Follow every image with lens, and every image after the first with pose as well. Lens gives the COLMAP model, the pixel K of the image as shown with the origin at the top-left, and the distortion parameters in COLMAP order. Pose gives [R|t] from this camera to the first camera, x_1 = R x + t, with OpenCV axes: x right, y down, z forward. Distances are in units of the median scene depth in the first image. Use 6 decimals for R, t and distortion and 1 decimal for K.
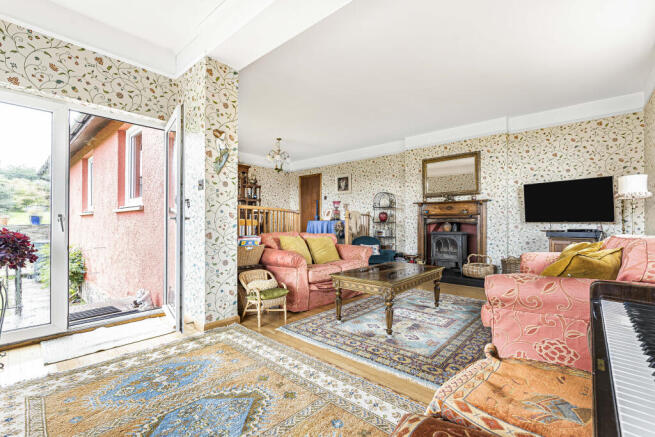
lens RADIAL K [[305.3, 0, 322.9], [0, 305.3, 219.0], [0, 0, 1]] dist [0.000446, -0.000795]
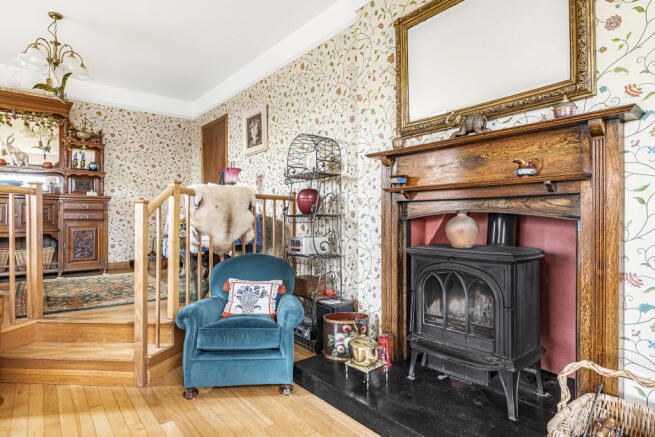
lens RADIAL K [[362.3, 0, 331.8], [0, 362.3, 218.3], [0, 0, 1]] dist [-0.004737, 0.002181]
pose [[0.988959, -0.007917, -0.147981, 0.351828], [0.009936, 0.999867, 0.012907, 0.009720], [0.147859, -0.014235, 0.988906, 0.683336]]
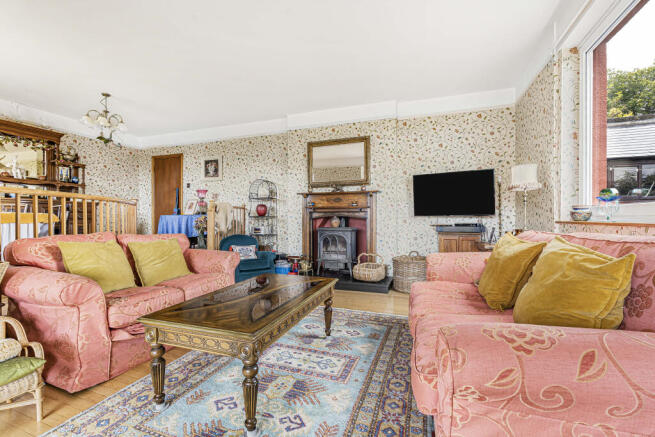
lens RADIAL K [[305.3, 0, 327.0], [0, 305.3, 217.4], [0, 0, 1]] dist [0.000446, -0.000795]
pose [[0.928449, -0.004680, 0.371431, 0.068842], [-0.000197, 0.999914, 0.013091, 0.001814], [-0.371460, -0.012228, 0.928368, 0.219229]]
